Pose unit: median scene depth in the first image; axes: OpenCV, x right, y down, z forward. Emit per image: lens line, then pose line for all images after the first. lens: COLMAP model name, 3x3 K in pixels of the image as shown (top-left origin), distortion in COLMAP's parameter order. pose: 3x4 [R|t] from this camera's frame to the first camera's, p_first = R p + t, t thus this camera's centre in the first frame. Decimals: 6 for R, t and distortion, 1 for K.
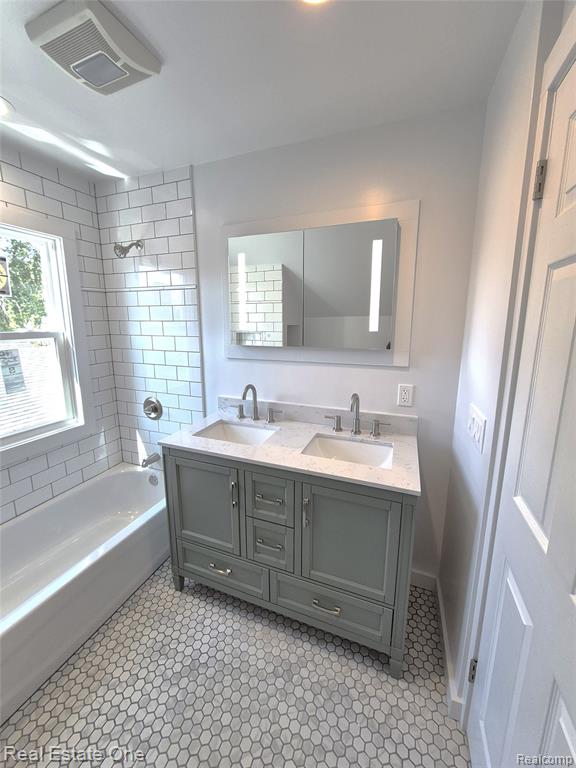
lens RADIAL K [[301.7, 0, 287.1], [0, 301.7, 375.8], [0, 0, 1]] dist [0.003925, -0.002211]
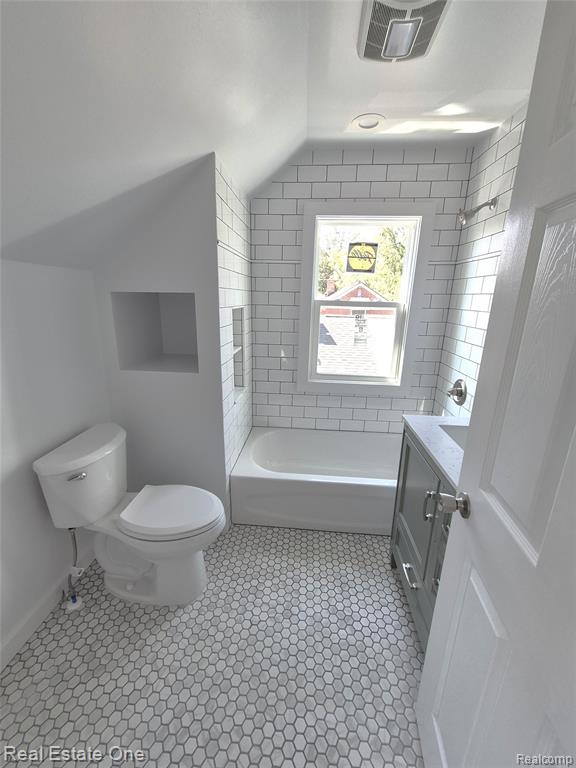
lens RADIAL K [[301.7, 0, 283.6], [0, 301.7, 375.7], [0, 0, 1]] dist [0.003925, -0.002211]
pose [[0.281971, 0.249460, -0.926424, 0.340761], [-0.194781, 0.960381, 0.199319, -0.024565], [0.939443, 0.124247, 0.319389, 0.297392]]
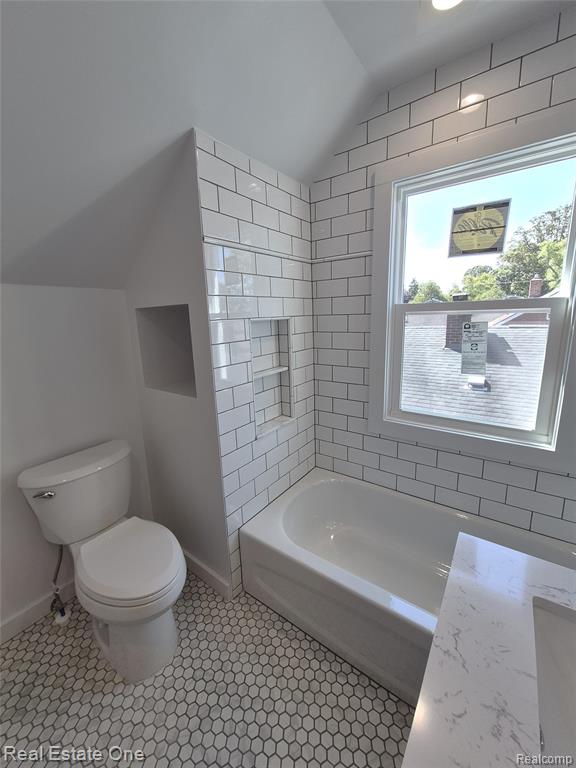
lens RADIAL K [[301.7, 0, 284.7], [0, 301.7, 374.6], [0, 0, 1]] dist [0.003925, -0.002211]
pose [[-0.261656, 0.202233, -0.943736, 0.024630], [-0.139942, 0.959519, 0.244415, -0.085234], [0.954962, 0.196021, -0.222763, 0.794080]]
